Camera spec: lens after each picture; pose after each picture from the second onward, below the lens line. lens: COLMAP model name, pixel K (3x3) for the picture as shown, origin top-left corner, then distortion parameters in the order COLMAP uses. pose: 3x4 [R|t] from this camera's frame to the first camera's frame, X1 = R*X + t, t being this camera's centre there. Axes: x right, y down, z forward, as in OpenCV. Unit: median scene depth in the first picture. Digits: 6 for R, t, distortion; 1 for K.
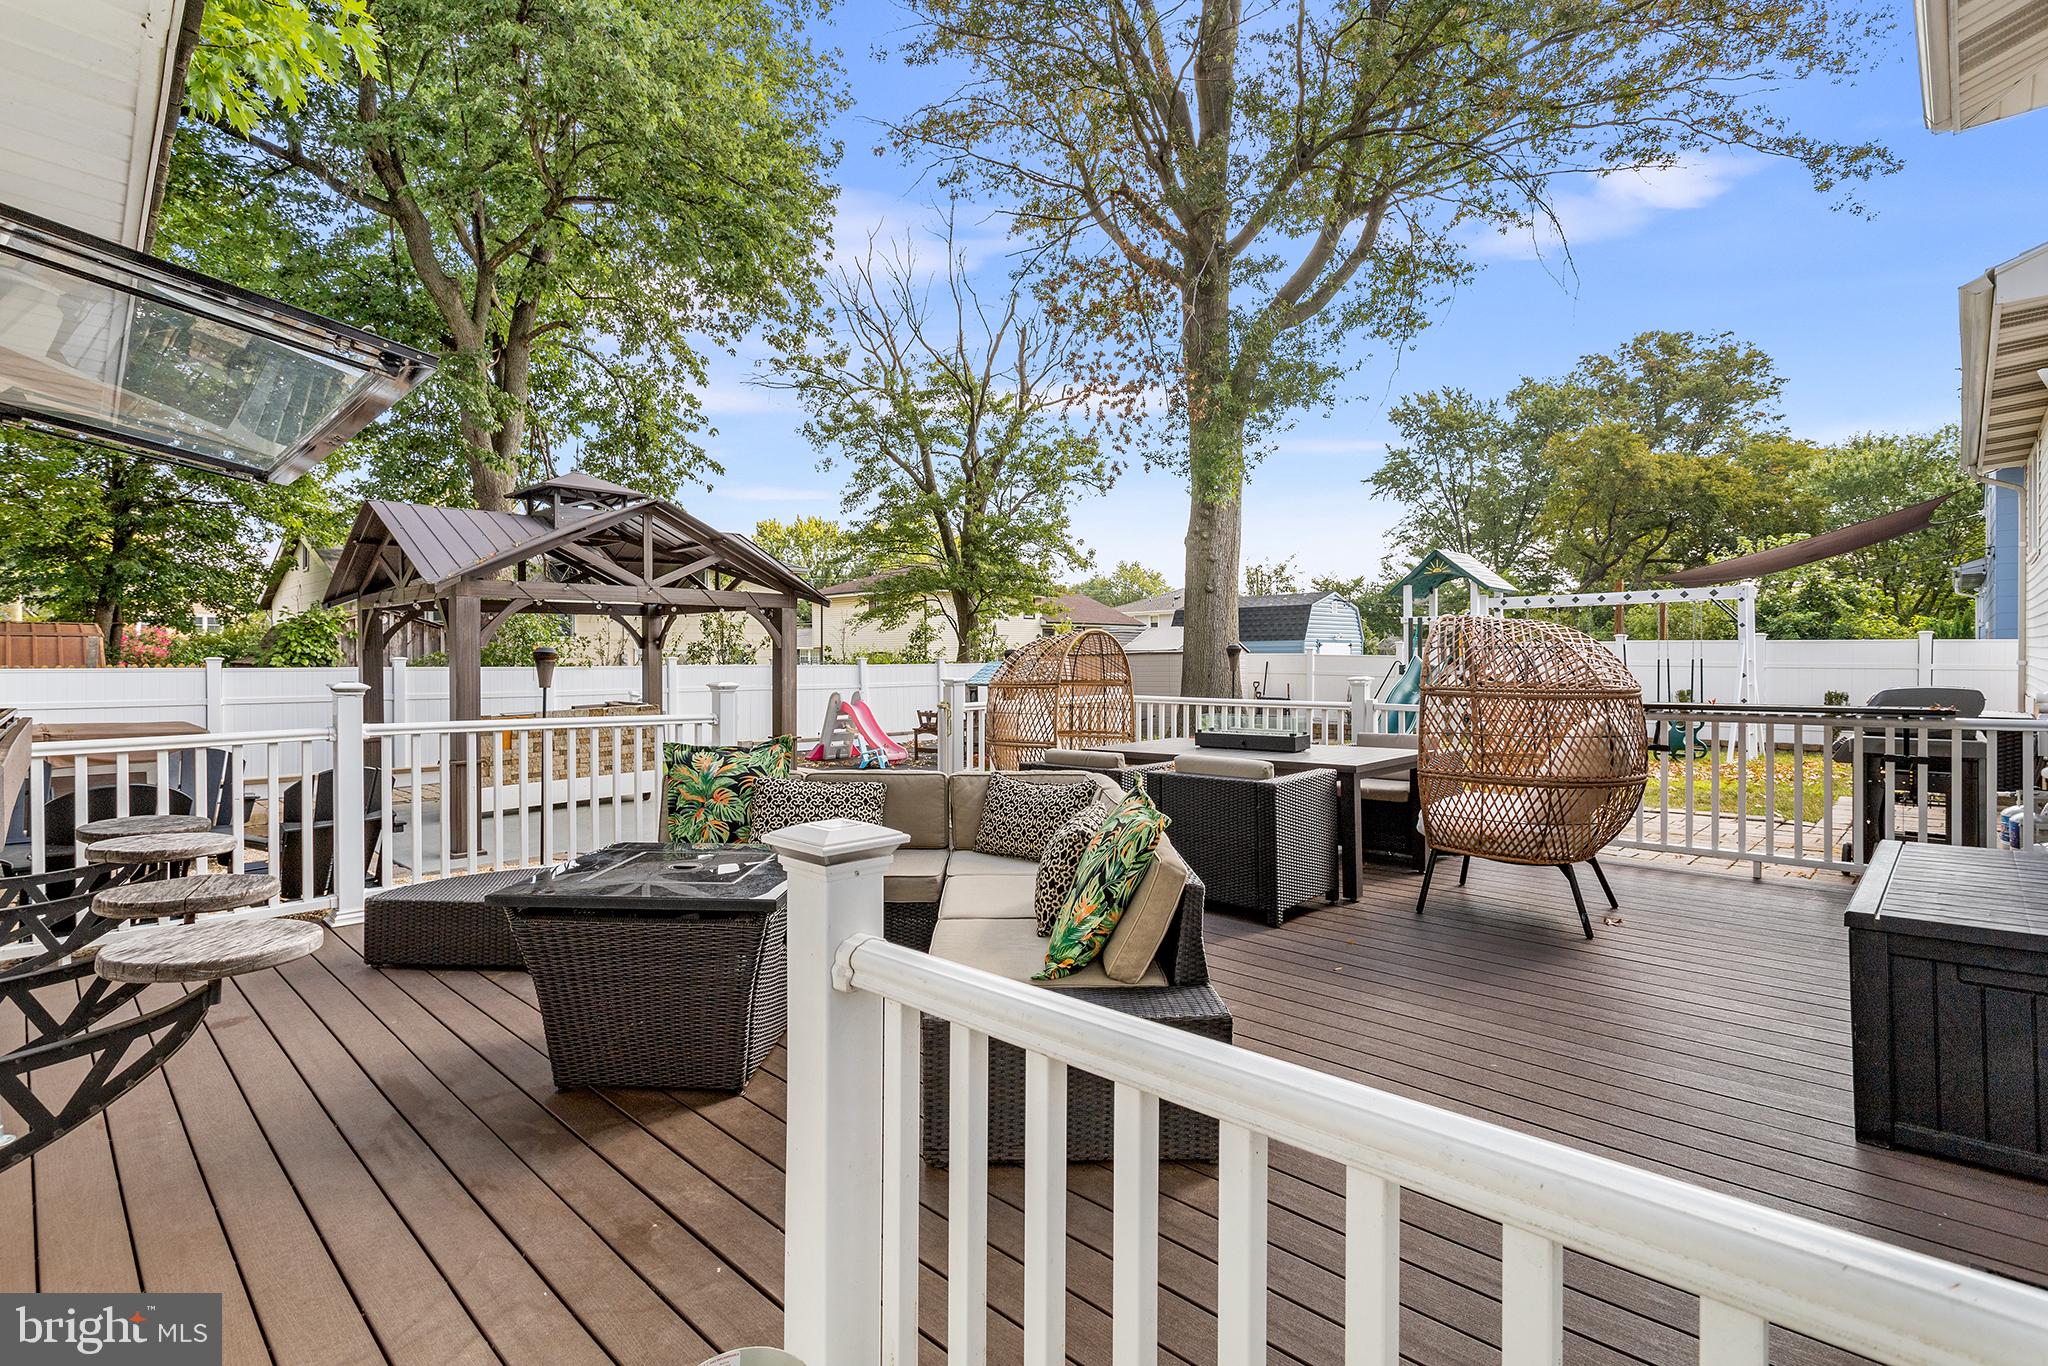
lens RADIAL K [[981.0, 0, 1002.6], [0, 981.0, 655.2], [0, 0, 1]] dist [0.002928, 0.000748]
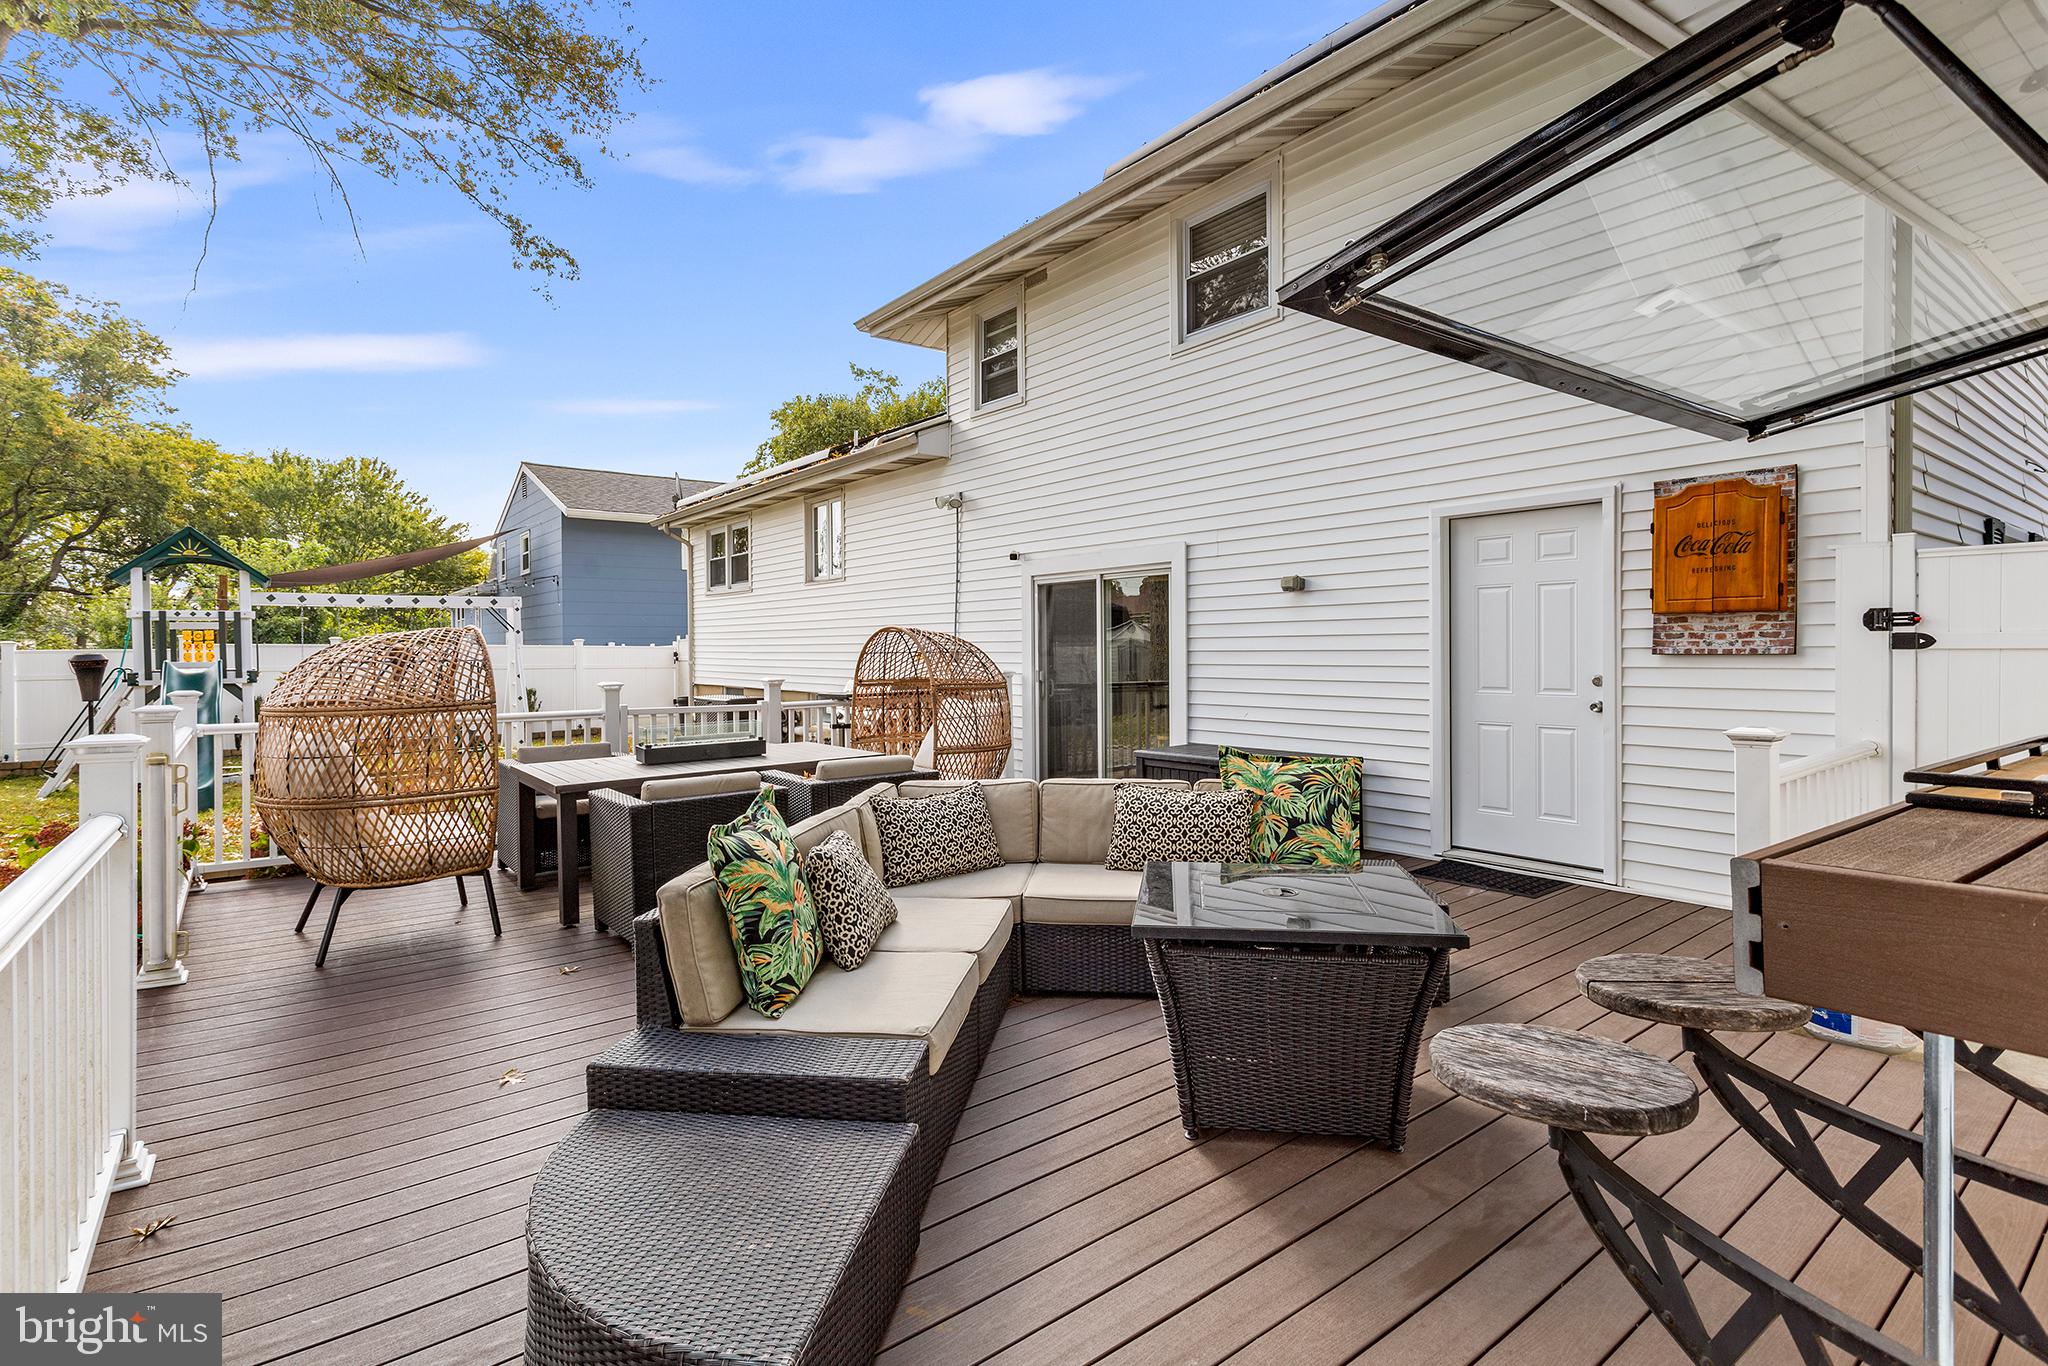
lens RADIAL K [[990.1, 0, 1020.4], [0, 990.1, 656.7], [0, 0, 1]] dist [0.000292, 0.000127]
pose [[0.129441, -0.002015, 0.991585, -0.137946], [0.003339, 0.999993, 0.001597, -0.000830], [-0.991582, 0.003105, 0.129447, 0.121643]]
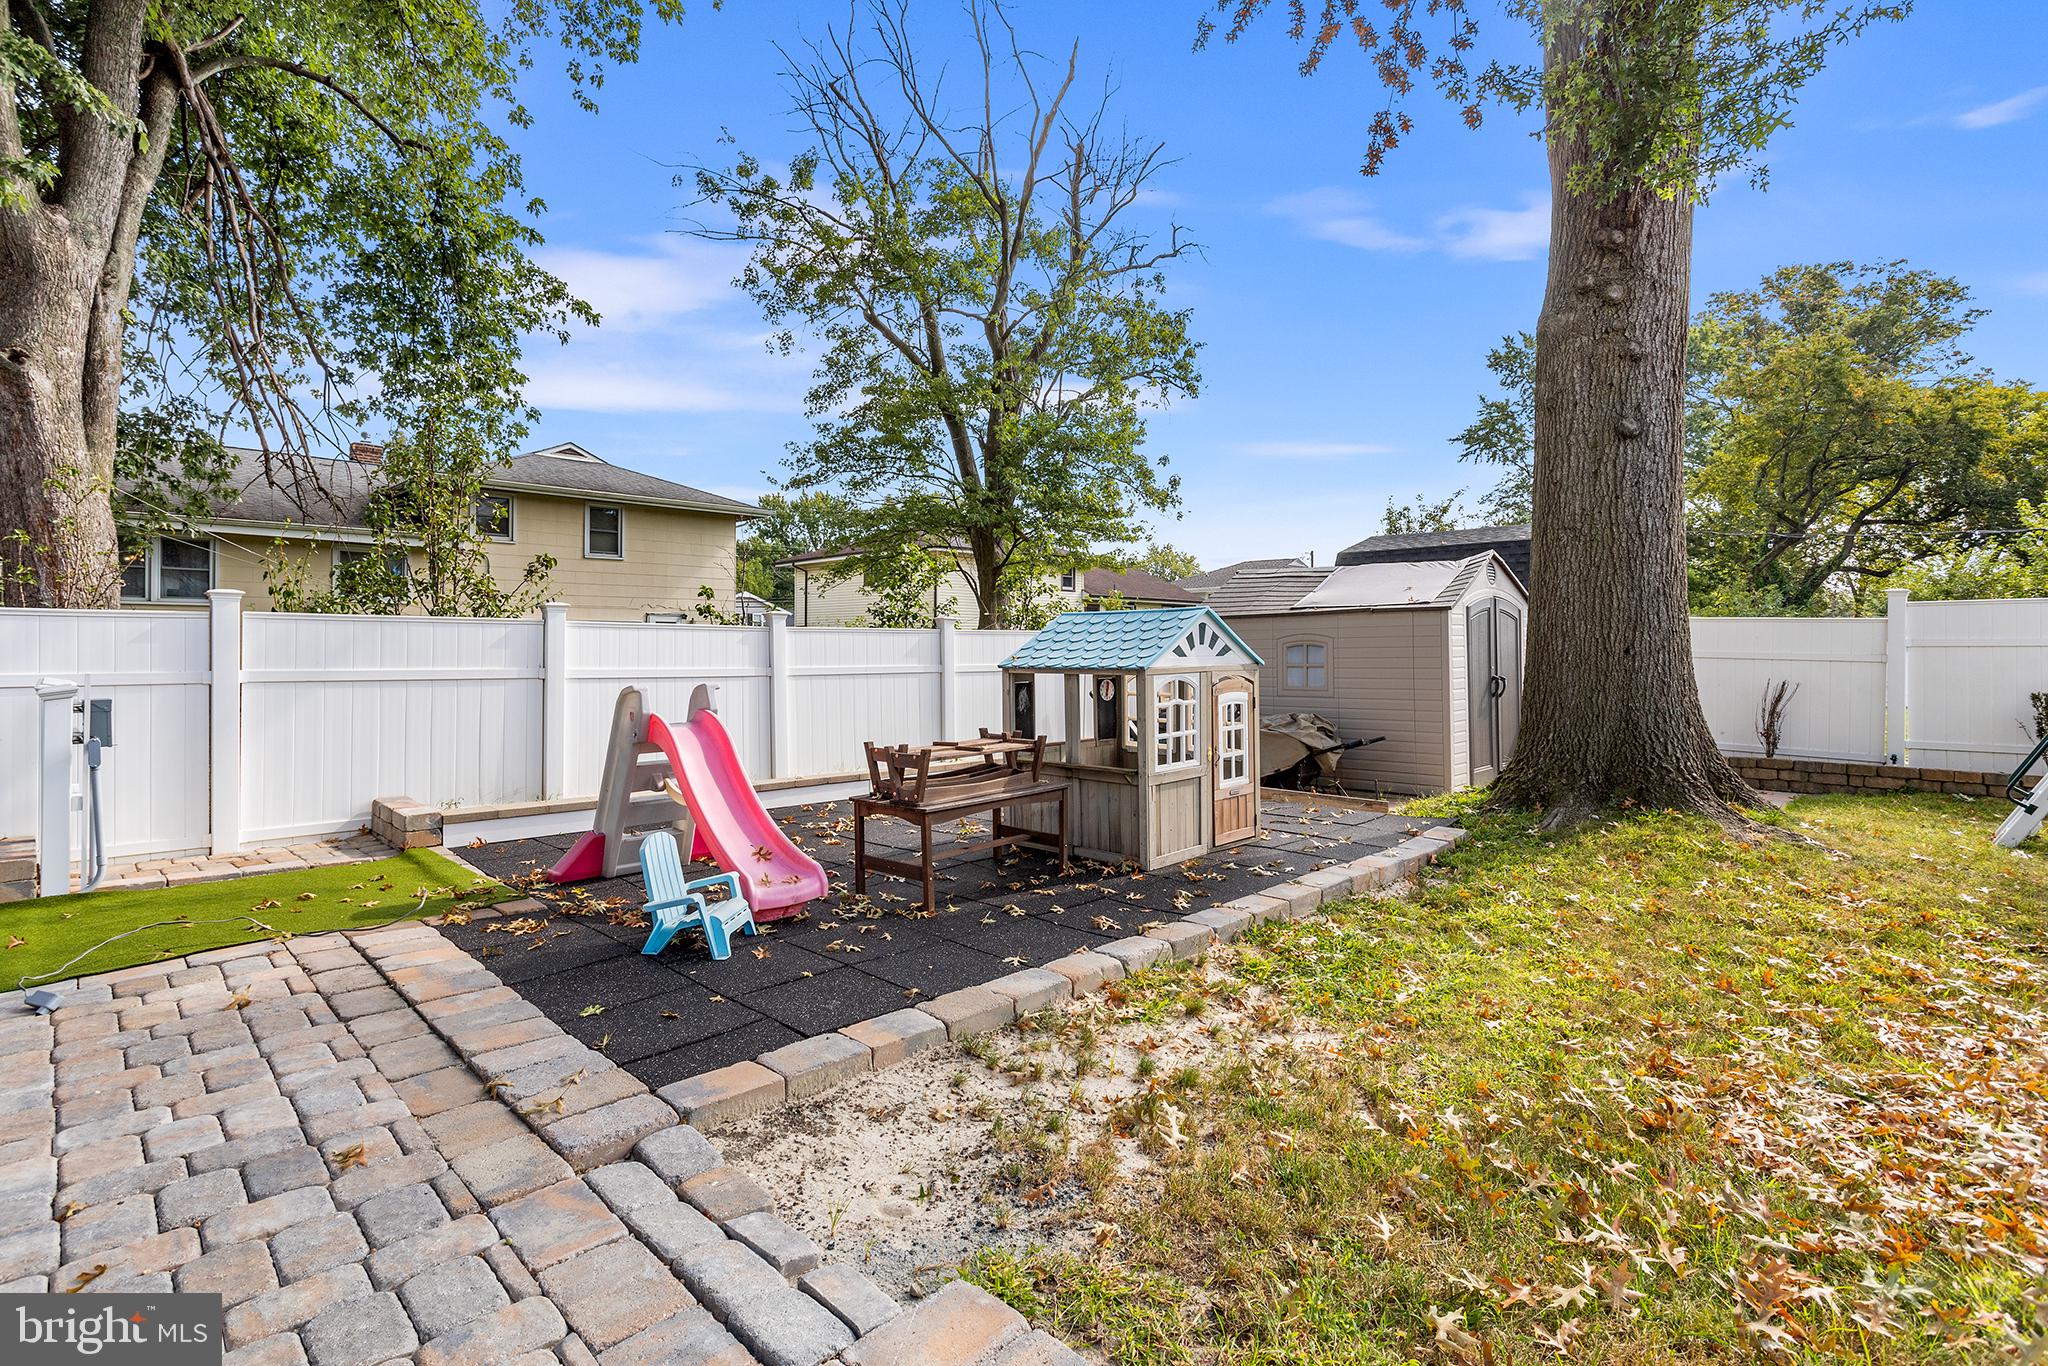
lens RADIAL K [[981.0, 0, 1002.6], [0, 981.0, 655.2], [0, 0, 1]] dist [0.002928, 0.000748]
pose [[0.999810, 0.007618, -0.017923, -0.017190], [-0.007447, 0.999926, 0.009579, 0.011601], [0.017995, -0.009444, 0.999793, 0.334854]]
